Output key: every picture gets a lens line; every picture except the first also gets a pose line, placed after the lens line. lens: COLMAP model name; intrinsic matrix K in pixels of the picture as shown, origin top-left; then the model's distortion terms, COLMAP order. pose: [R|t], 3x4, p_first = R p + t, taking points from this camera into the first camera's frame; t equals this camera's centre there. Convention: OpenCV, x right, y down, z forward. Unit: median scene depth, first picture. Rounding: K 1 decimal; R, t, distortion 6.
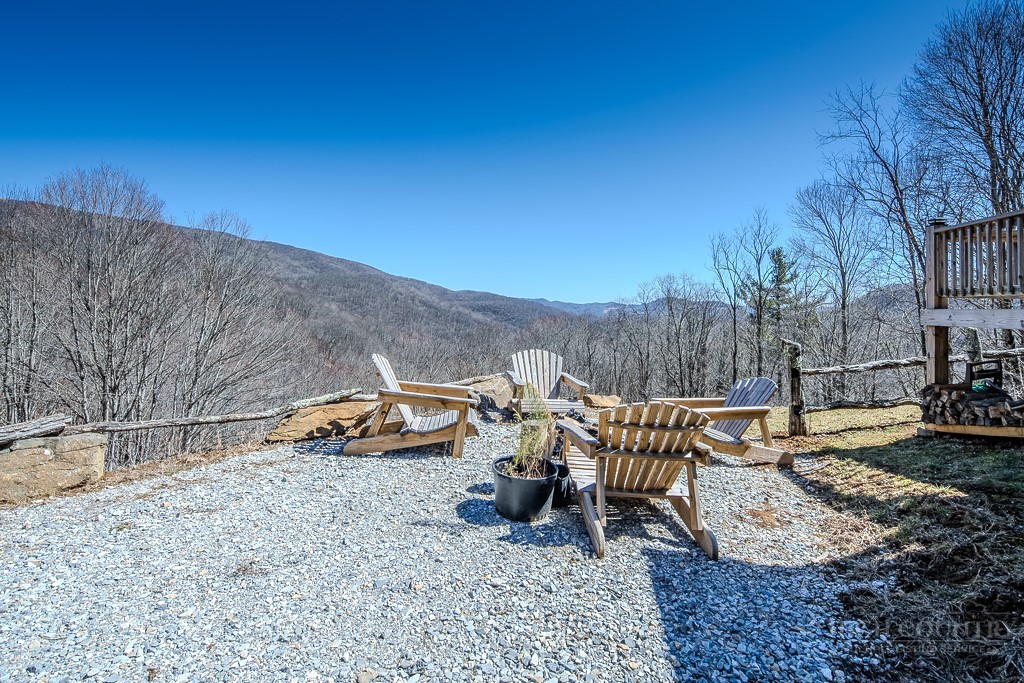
lens RADIAL K [[508.1, 0, 514.6], [0, 508.1, 294.2], [0, 0, 1]] dist [-0.002461, -0.000708]
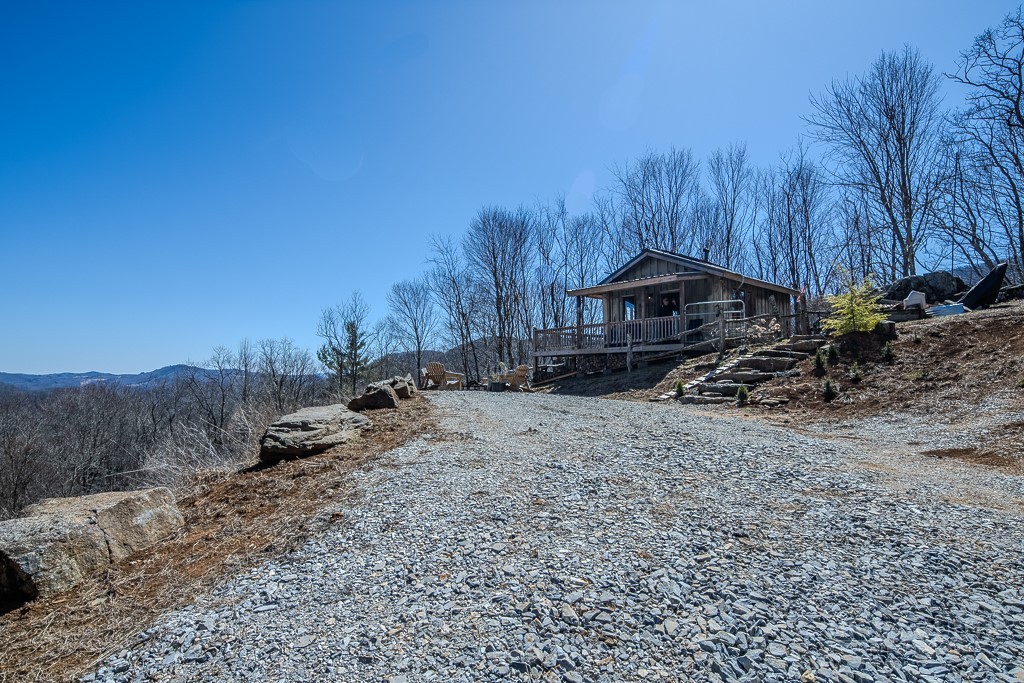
lens RADIAL K [[505.8, 0, 516.1], [0, 505.8, 341.6], [0, 0, 1]] dist [0.001441, -0.004931]
pose [[0.635099, 0.030609, 0.771824, -0.348604], [0.000100, 0.999211, -0.039708, 0.016808], [-0.772431, 0.025295, 0.634595, -0.202950]]
